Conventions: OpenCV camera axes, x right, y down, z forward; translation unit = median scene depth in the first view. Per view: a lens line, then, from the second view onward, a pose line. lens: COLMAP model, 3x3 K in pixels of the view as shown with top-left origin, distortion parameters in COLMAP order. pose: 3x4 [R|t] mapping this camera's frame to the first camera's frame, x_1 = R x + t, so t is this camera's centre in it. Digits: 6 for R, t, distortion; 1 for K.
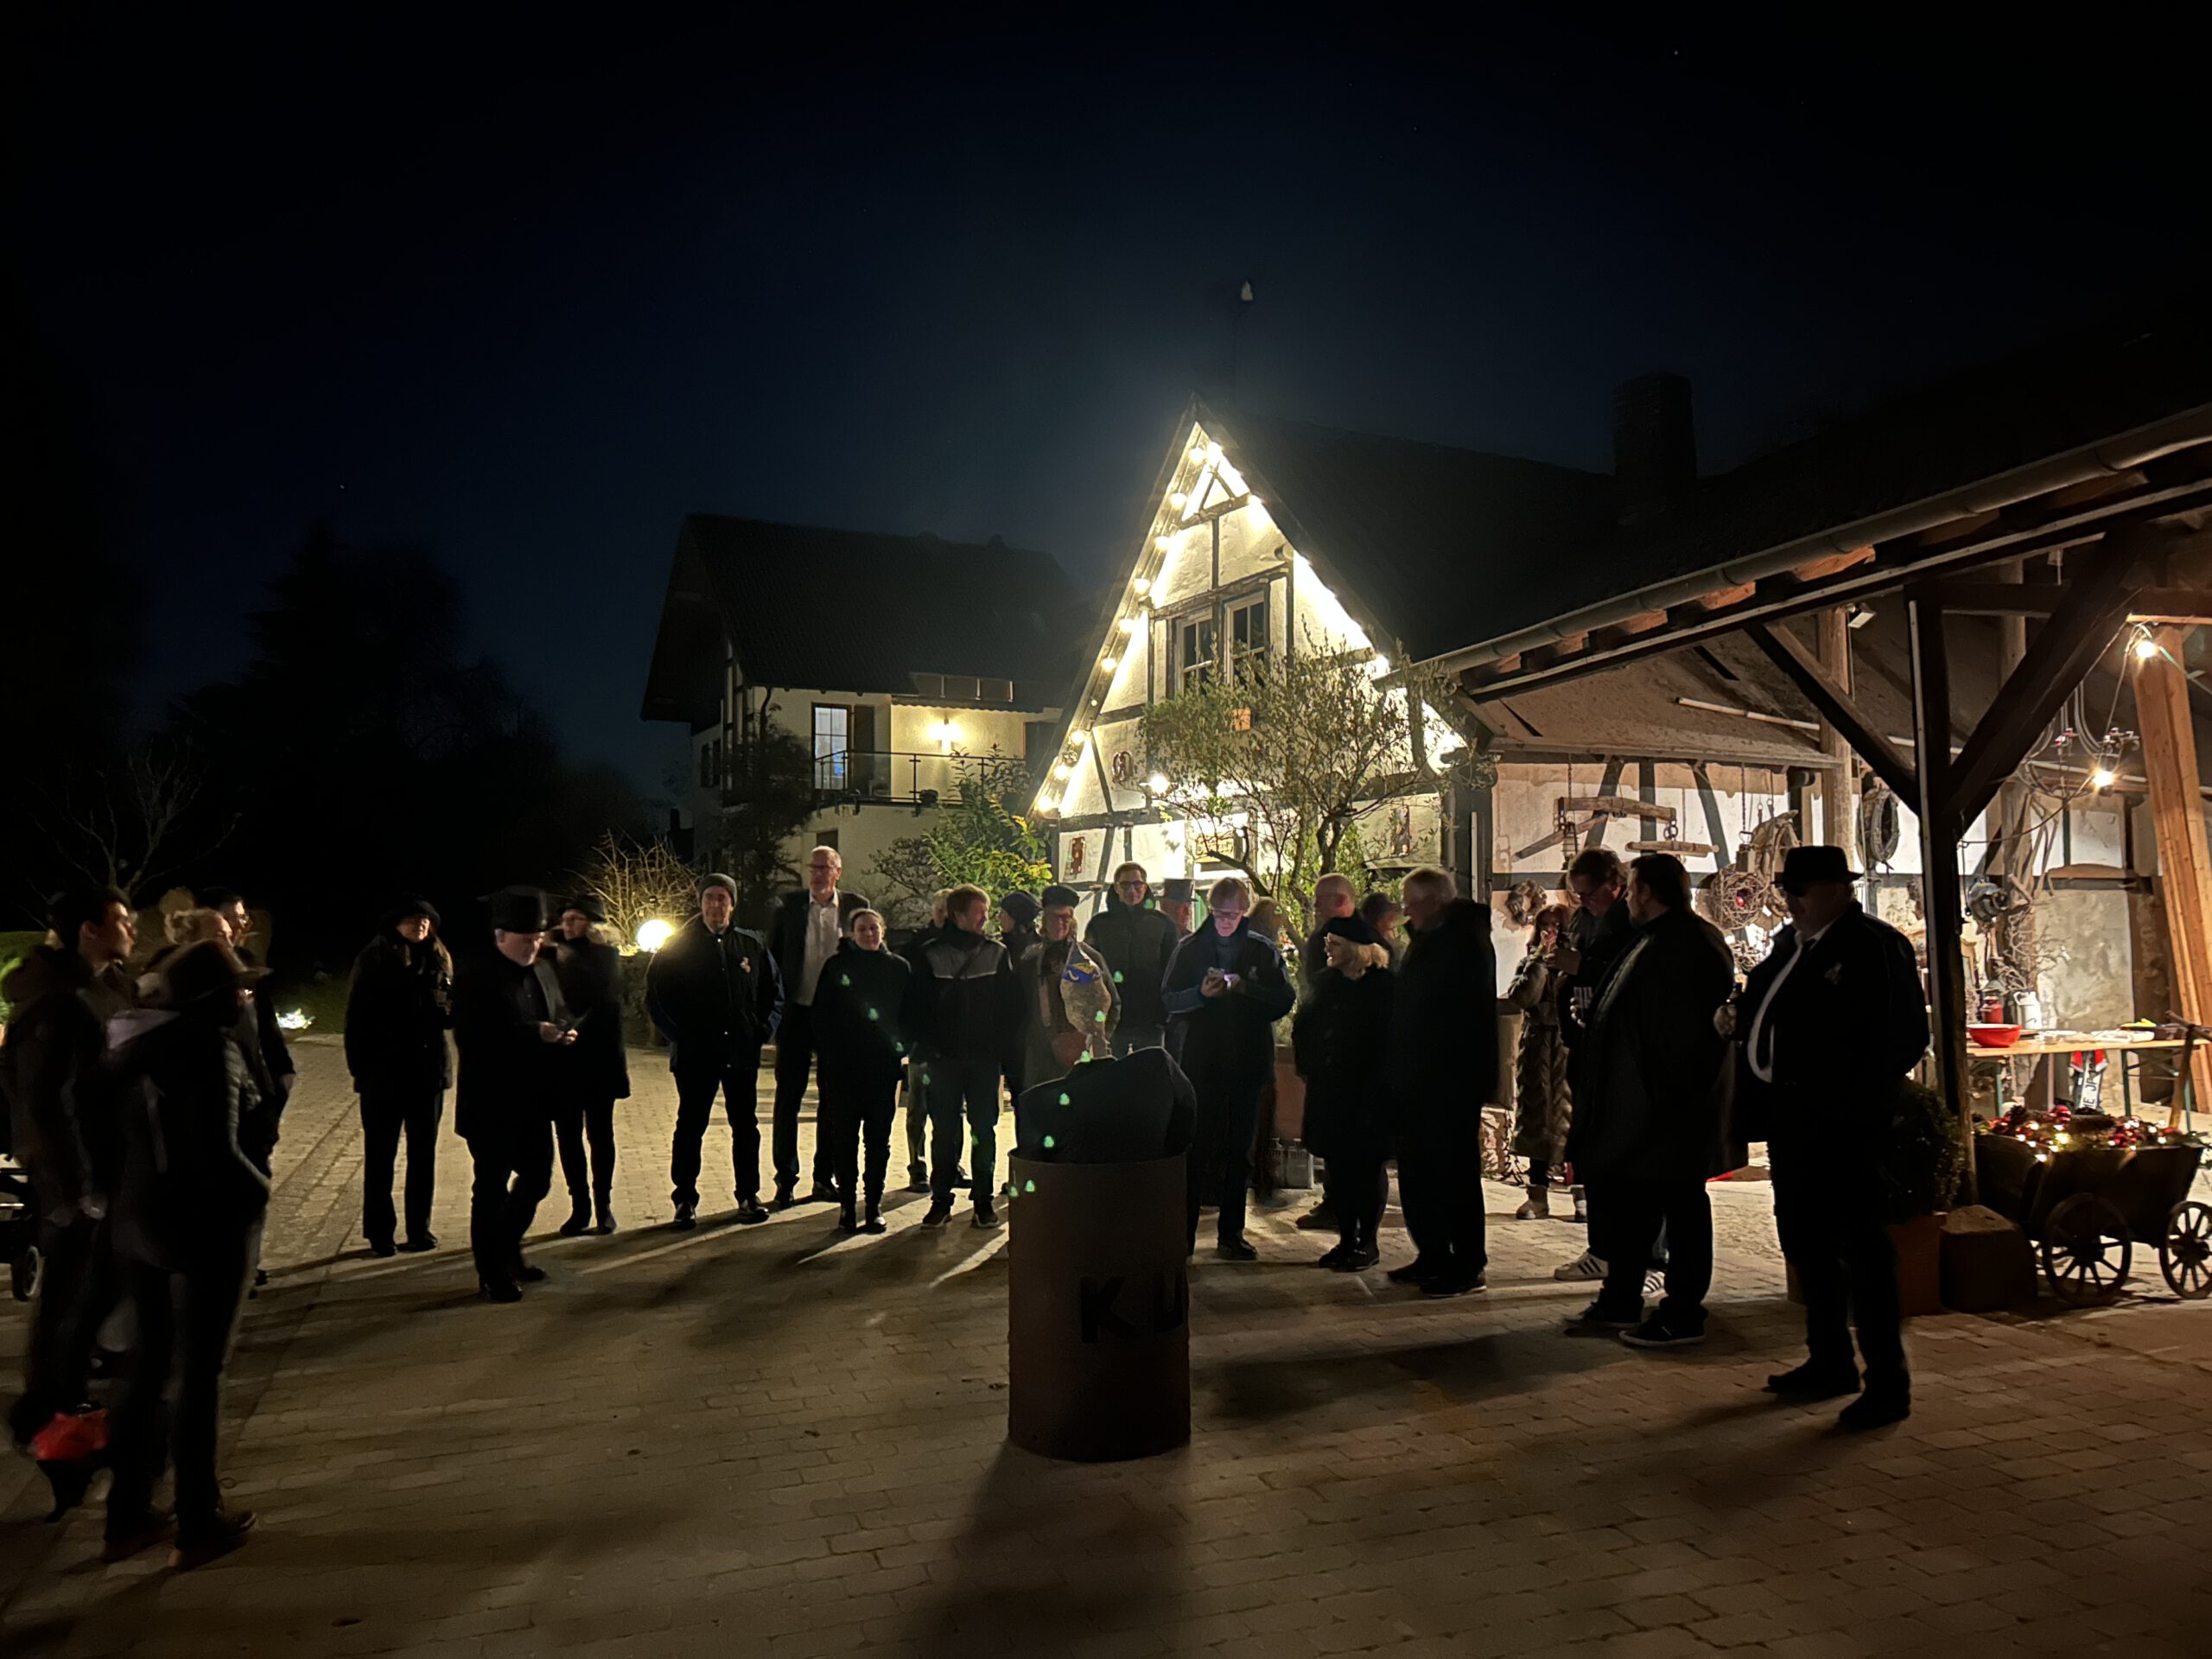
lens RADIAL K [[1648.1, 0, 1107.6], [0, 1648.1, 824.4], [0, 0, 1]] dist [0.054871, -0.074528]
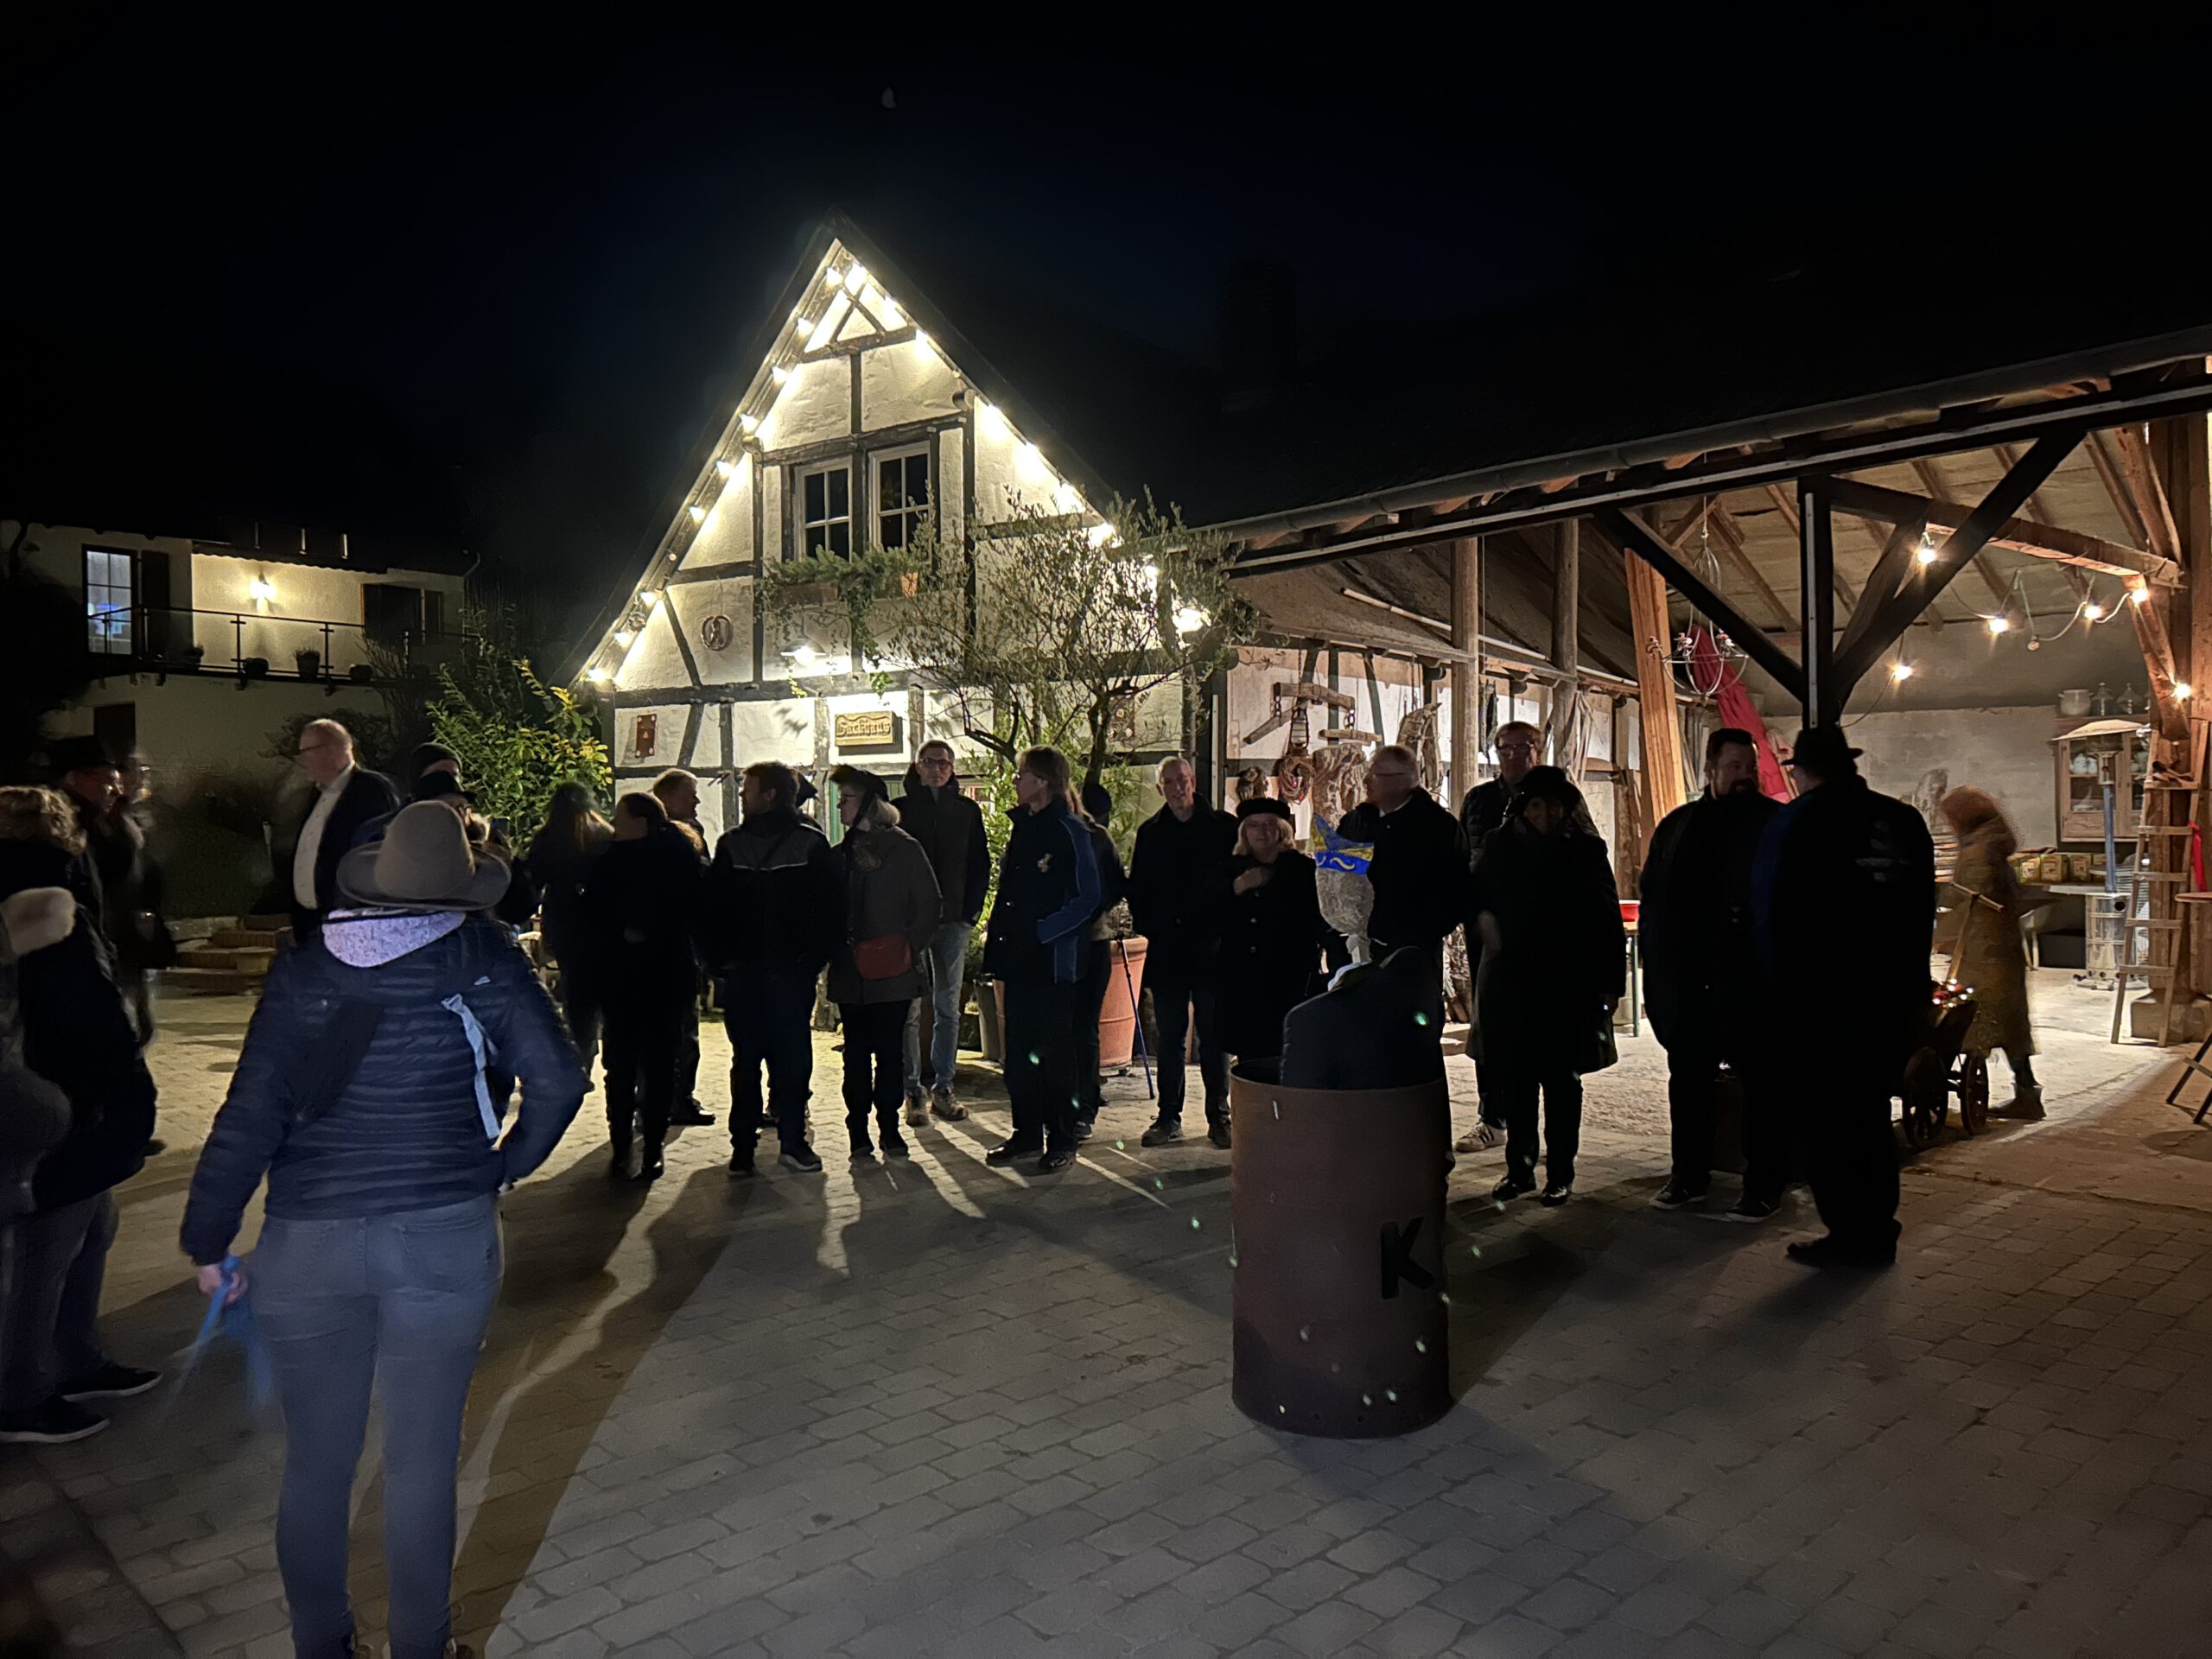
lens RADIAL K [[1648.1, 0, 1118.7], [0, 1648.1, 854.0], [0, 0, 1]] dist [0.054871, -0.074528]
pose [[0.905558, -0.012723, 0.424031, -0.181497], [-0.021636, 0.996864, 0.076115, 0.010250], [-0.423670, -0.078101, 0.902443, 0.120019]]
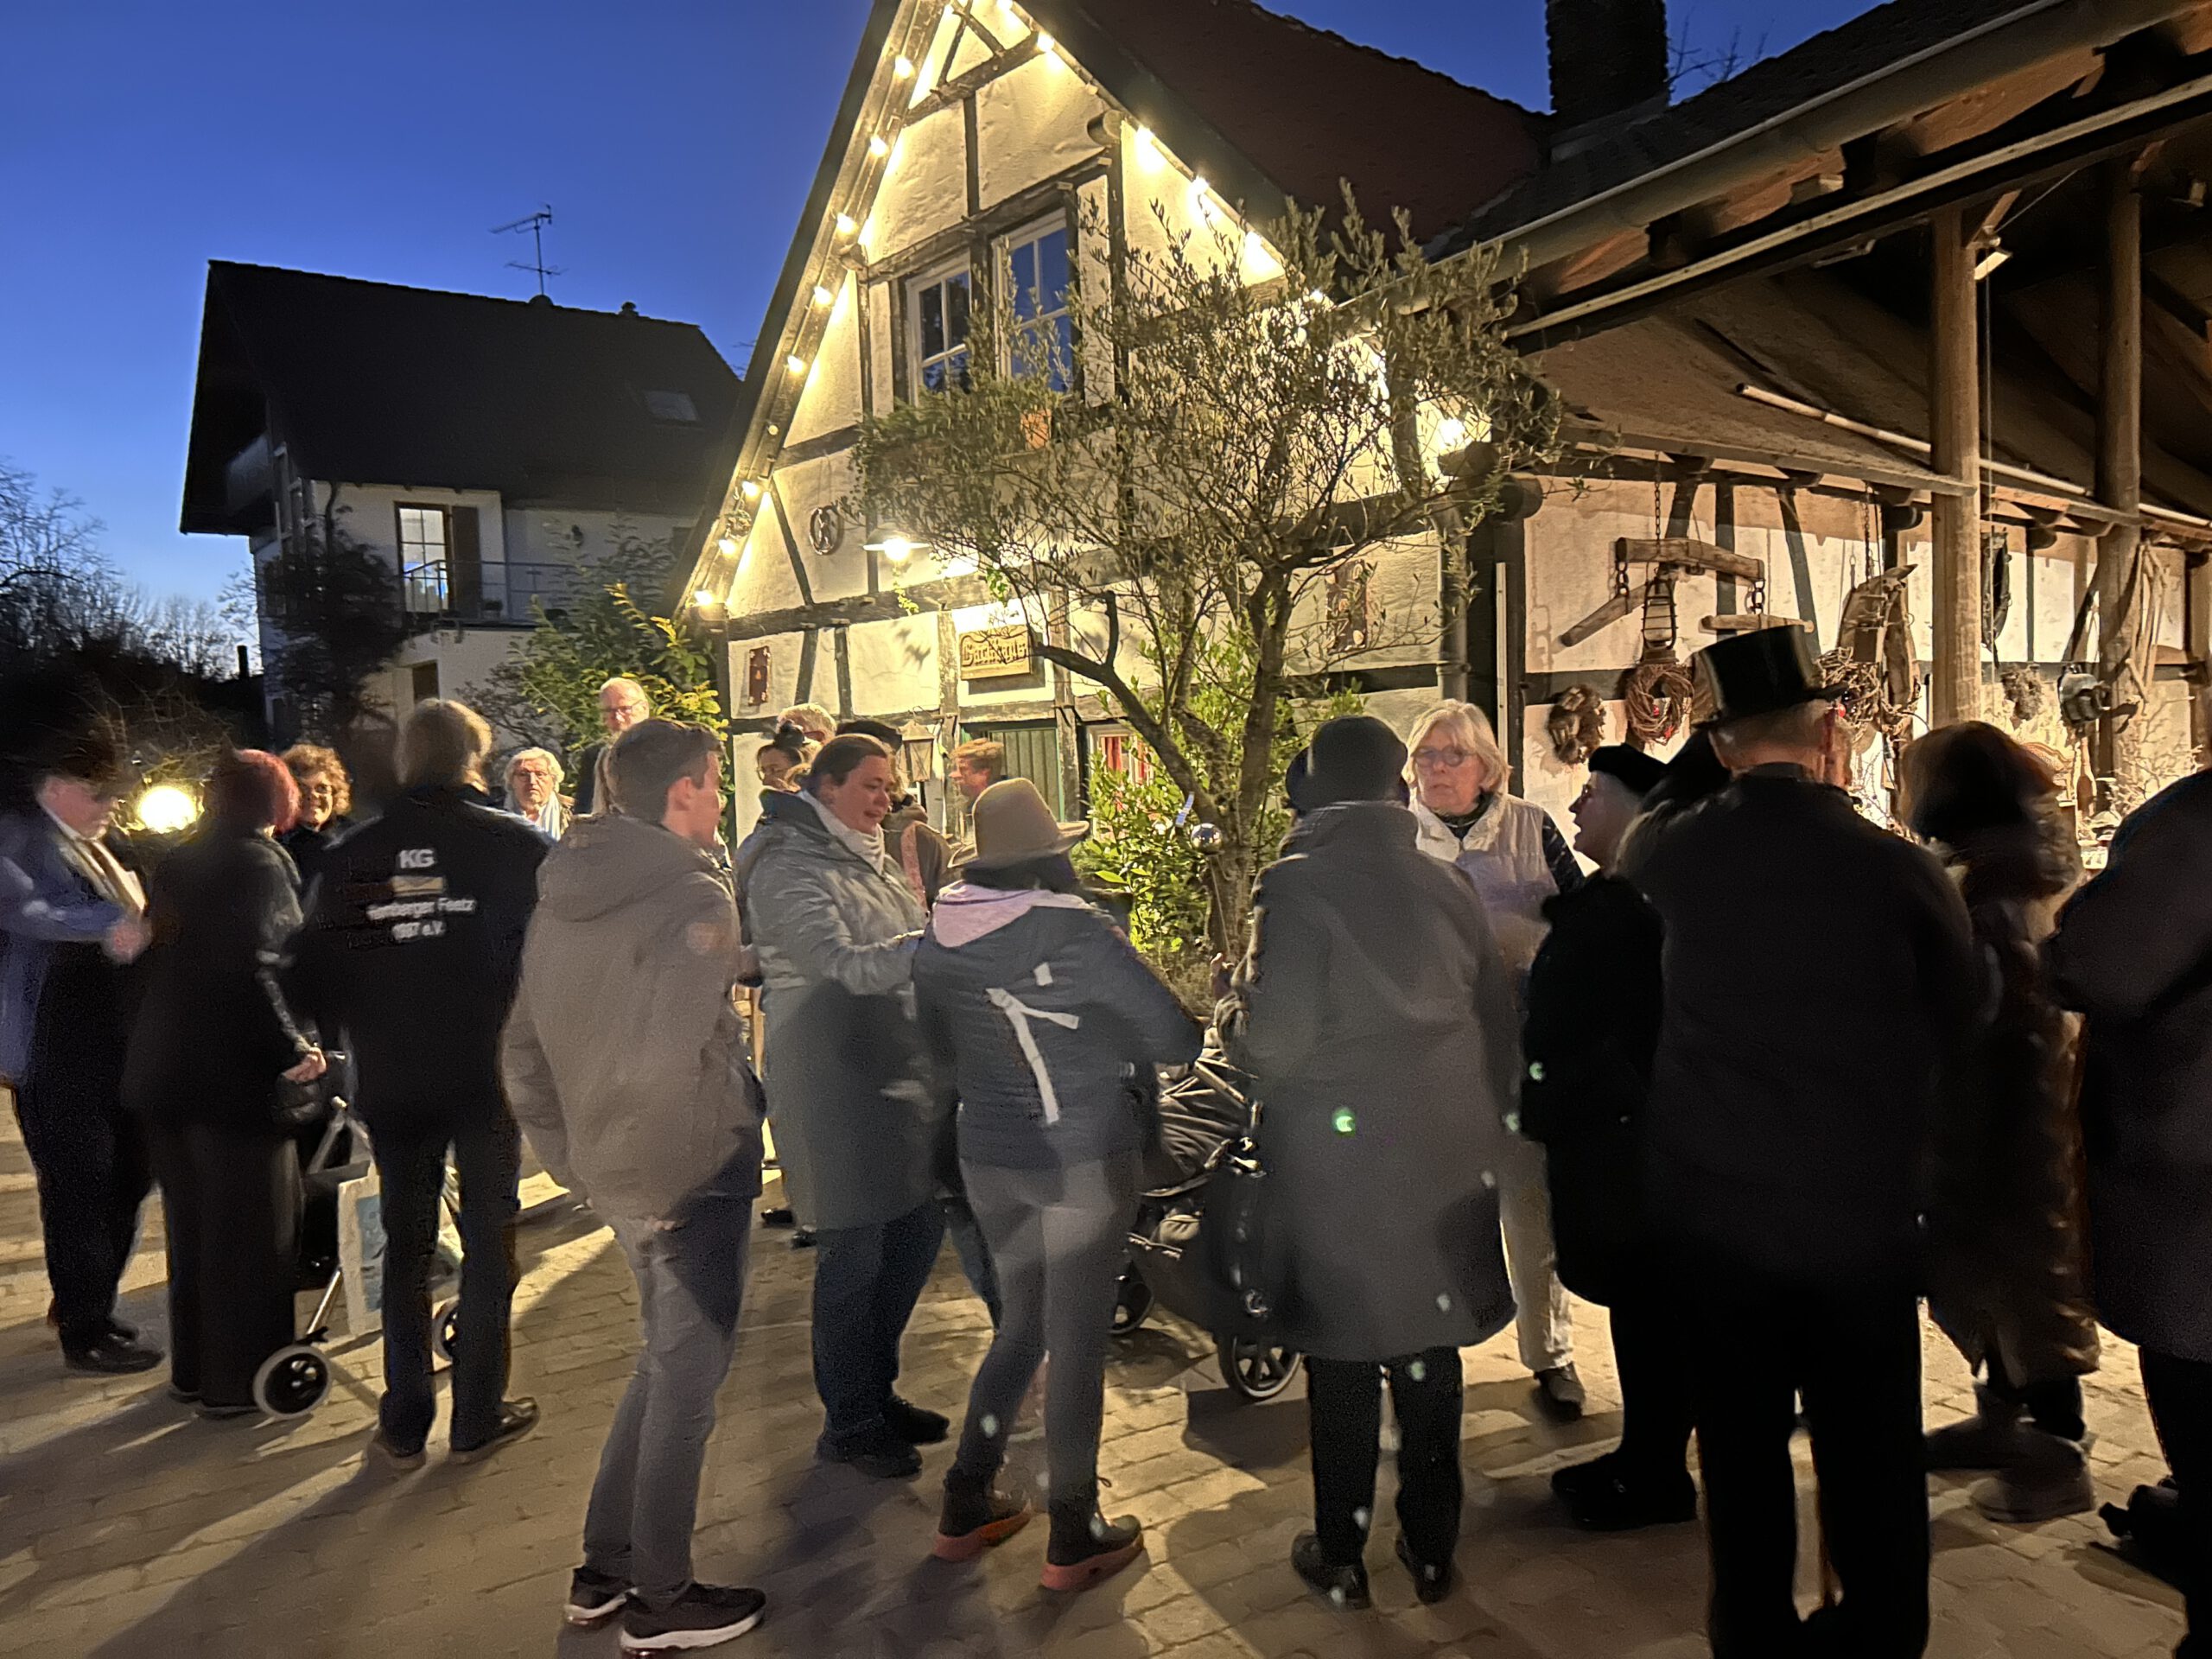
lens RADIAL K [[1648.1, 0, 1127.0], [0, 1648.1, 838.6], [0, 0, 1]] dist [0.054871, -0.074528]
pose [[0.978307, -0.047960, 0.201530, -0.012184], [0.025548, 0.993337, 0.112375, 0.014568], [-0.205577, -0.104789, 0.973015, 0.370673]]
